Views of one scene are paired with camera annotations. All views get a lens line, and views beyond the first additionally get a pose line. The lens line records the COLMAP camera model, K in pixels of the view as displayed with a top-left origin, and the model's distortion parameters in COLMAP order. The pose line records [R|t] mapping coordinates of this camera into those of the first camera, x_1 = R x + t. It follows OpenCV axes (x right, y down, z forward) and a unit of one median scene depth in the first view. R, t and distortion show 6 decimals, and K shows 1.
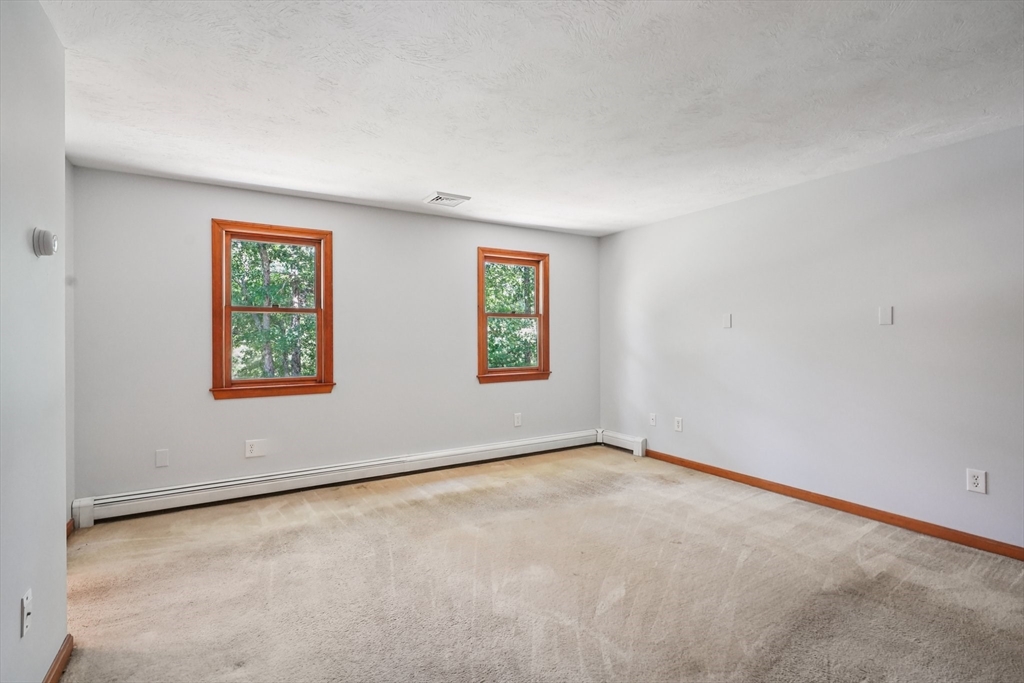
lens RADIAL K [[480.9, 0, 504.6], [0, 480.9, 336.1], [0, 0, 1]] dist [-0.040783, 0.000593]
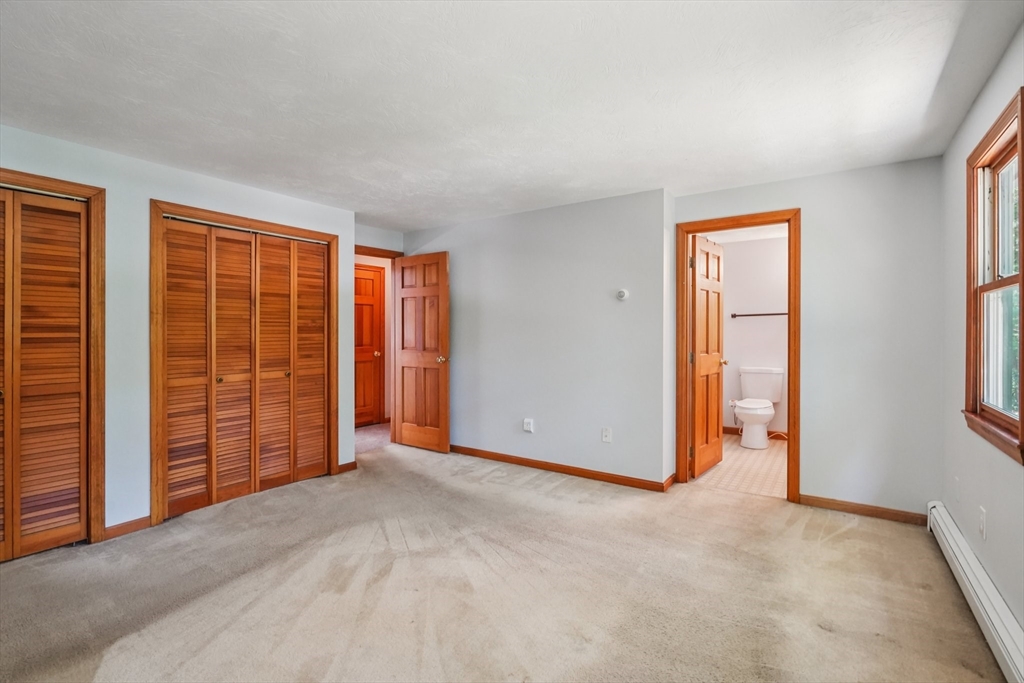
lens RADIAL K [[480.9, 0, 504.6], [0, 480.9, 336.1], [0, 0, 1]] dist [-0.040783, 0.000593]
pose [[-0.920887, 0.000399, -0.389830, 0.284392], [-0.003285, 0.999956, 0.008784, 0.001892], [0.389817, 0.009370, -0.920845, 1.552268]]
